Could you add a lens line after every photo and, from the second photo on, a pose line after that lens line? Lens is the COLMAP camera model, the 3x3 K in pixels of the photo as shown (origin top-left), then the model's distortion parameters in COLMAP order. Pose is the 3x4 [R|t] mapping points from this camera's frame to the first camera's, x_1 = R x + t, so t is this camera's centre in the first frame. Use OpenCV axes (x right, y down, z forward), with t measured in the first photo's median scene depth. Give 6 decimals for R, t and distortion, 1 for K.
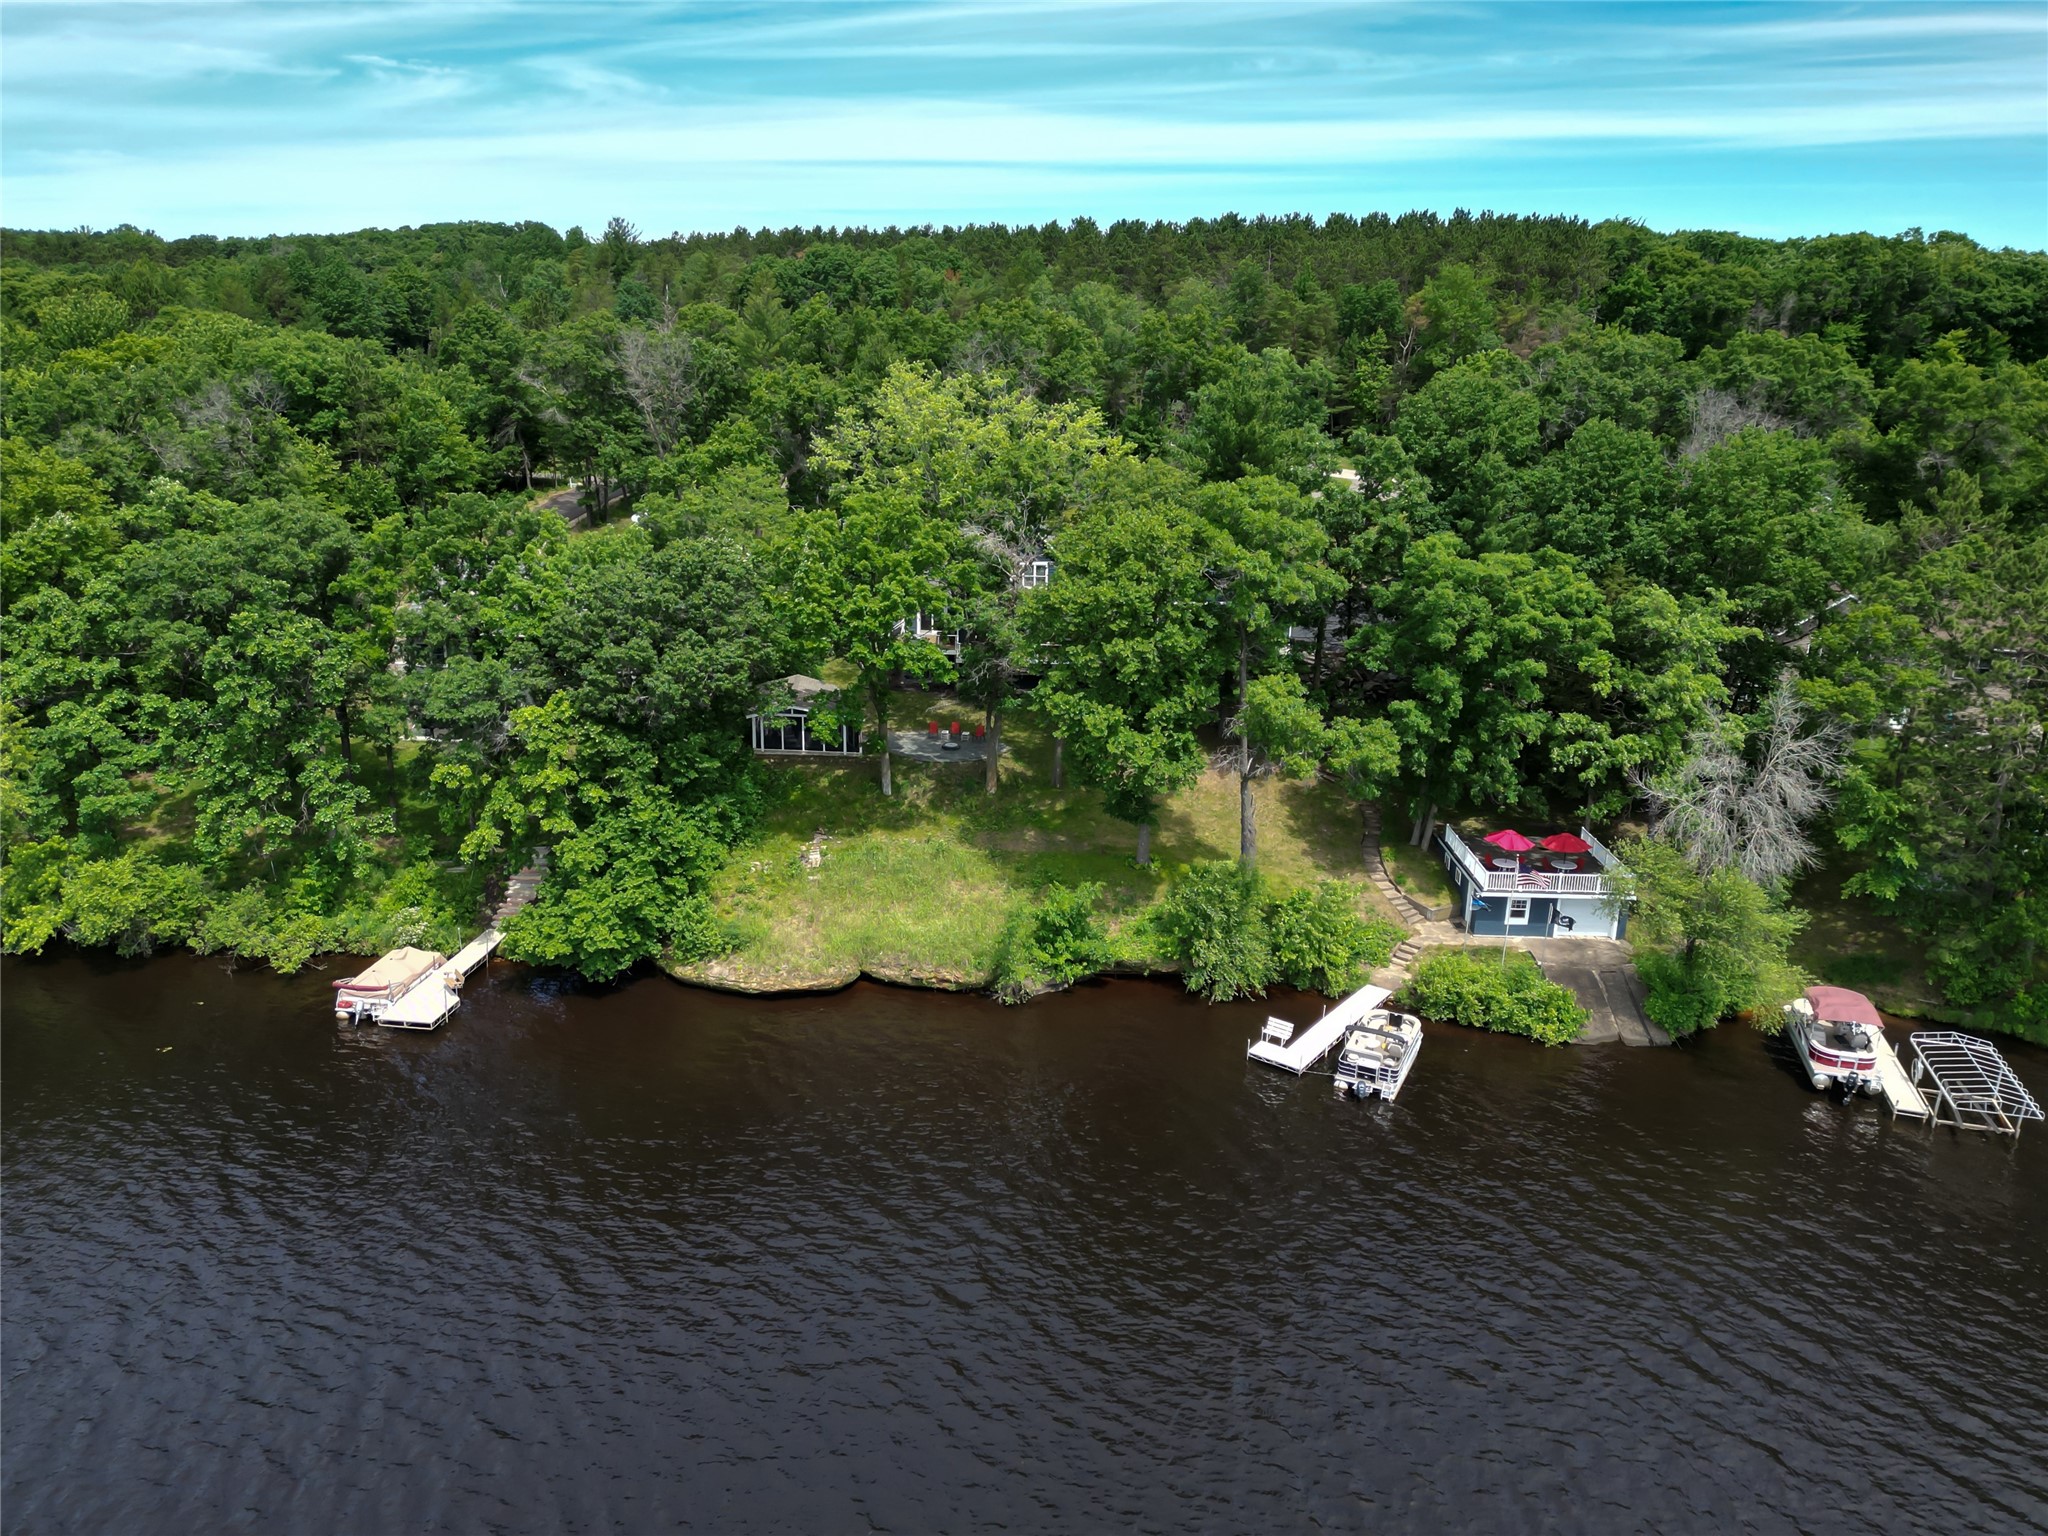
lens RADIAL K [[1493.4, 0, 1022.0], [0, 1493.4, 779.4], [0, 0, 1]] dist [0.102785, -0.130170]
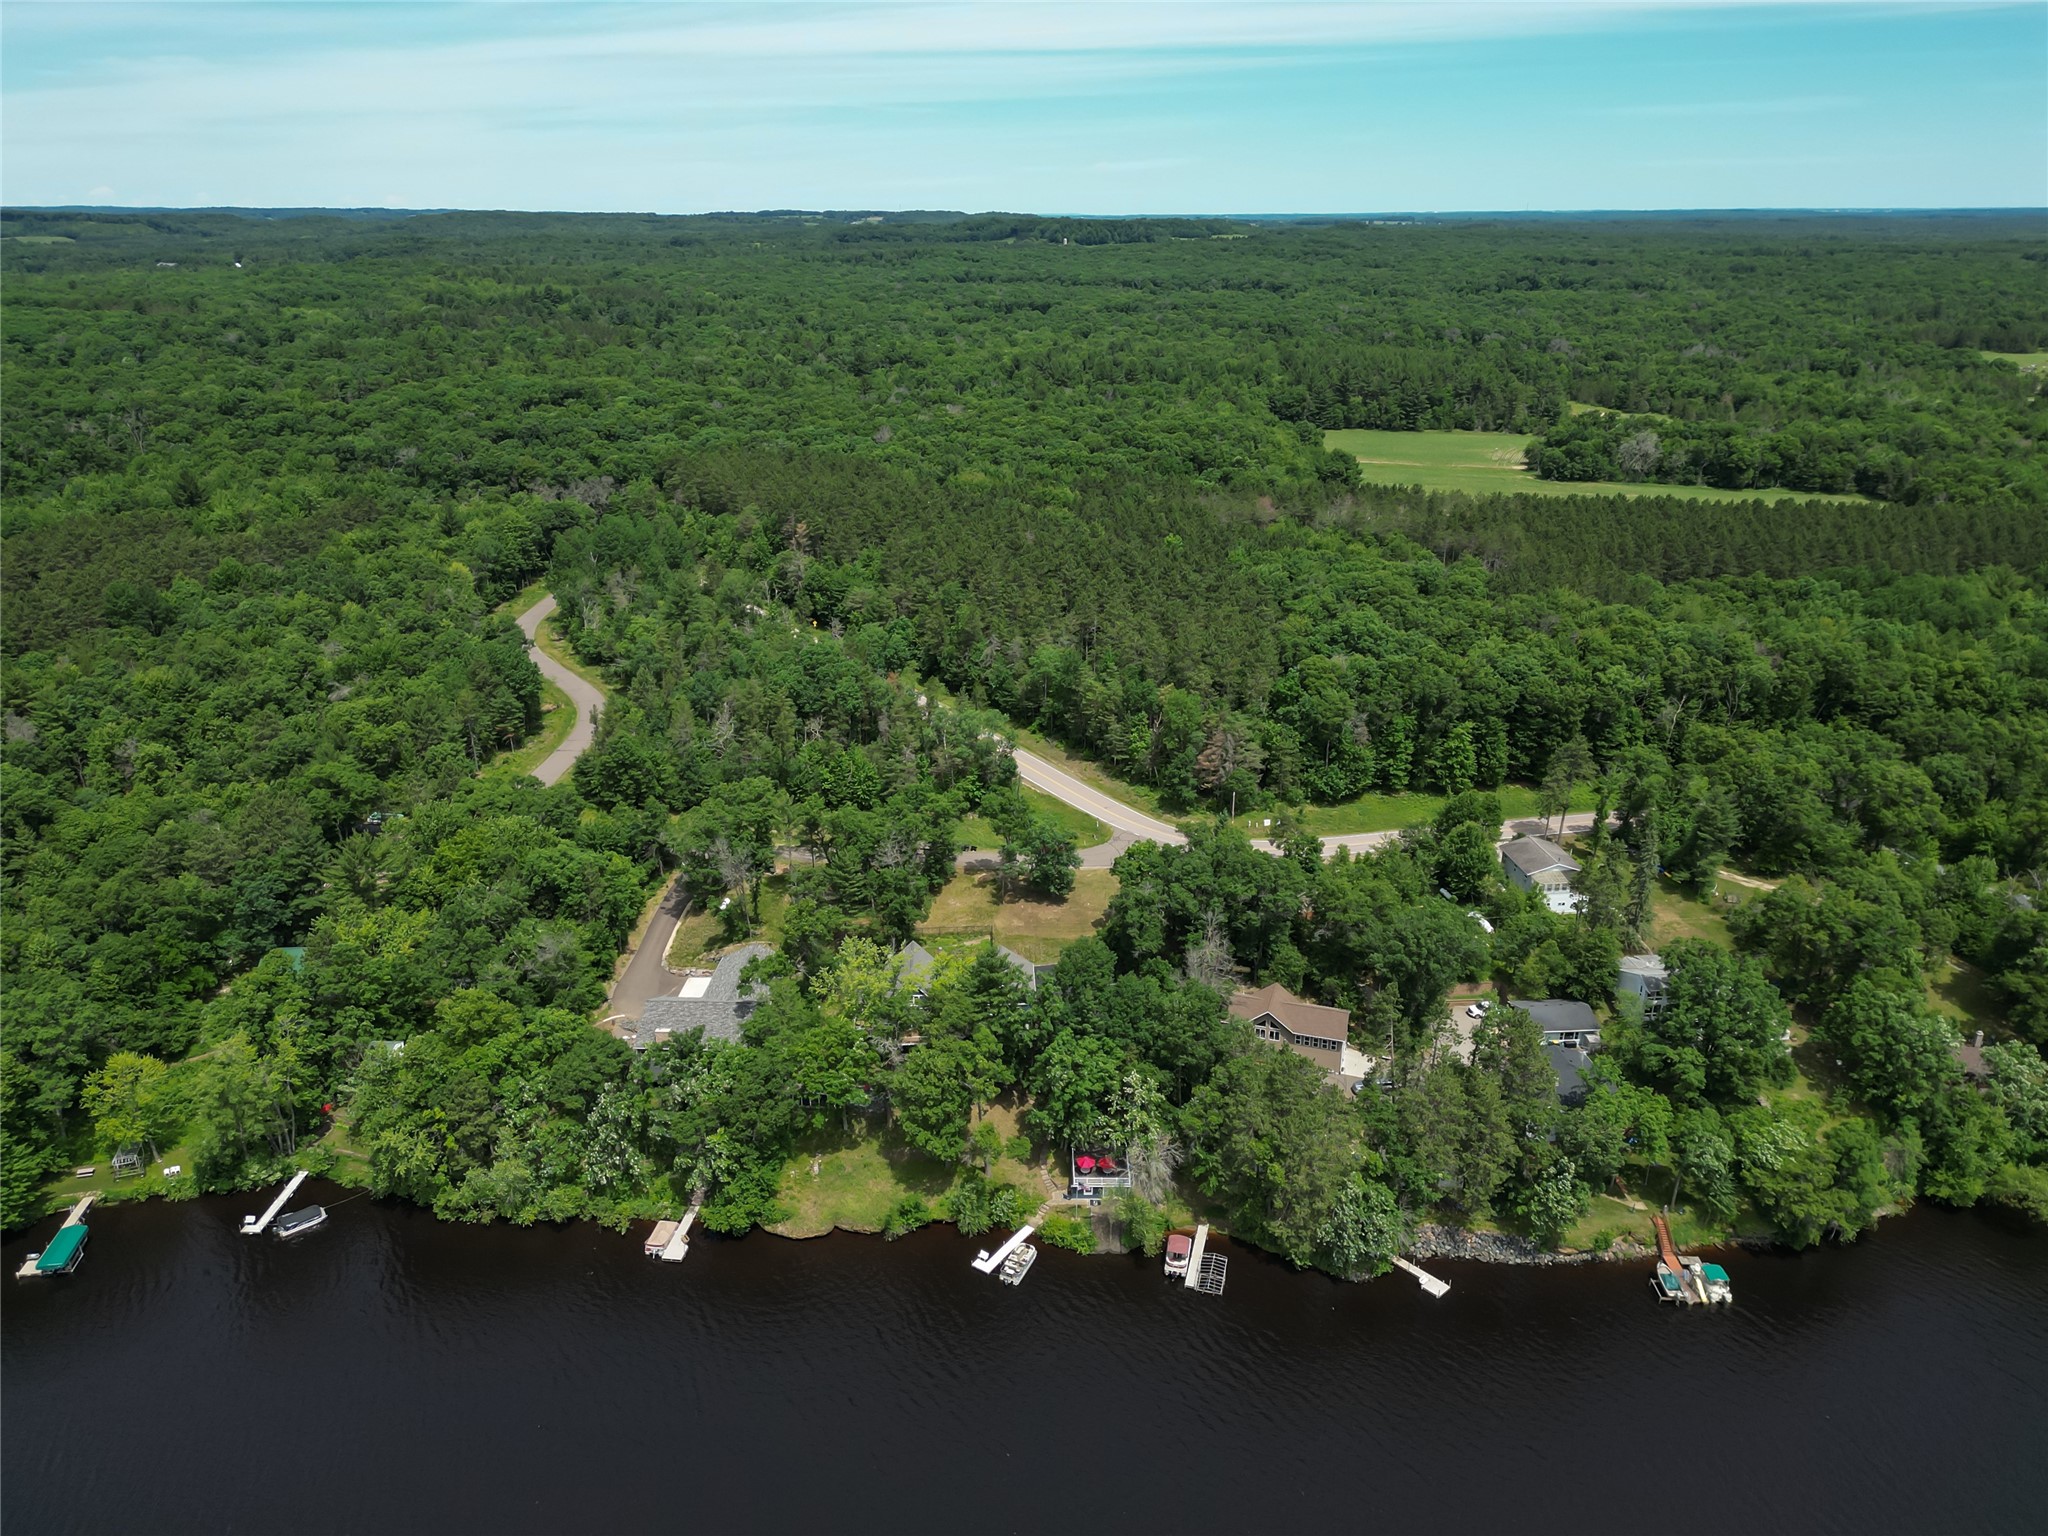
lens RADIAL K [[1422.7, 0, 1024.0], [0, 1422.7, 768.0], [0, 0, 1]] dist [0.095912, -0.096195]
pose [[0.999823, -0.018332, 0.004131, 0.227037], [0.018008, 0.997510, 0.068184, -0.831439], [-0.005371, -0.068098, 0.997664, -1.455648]]
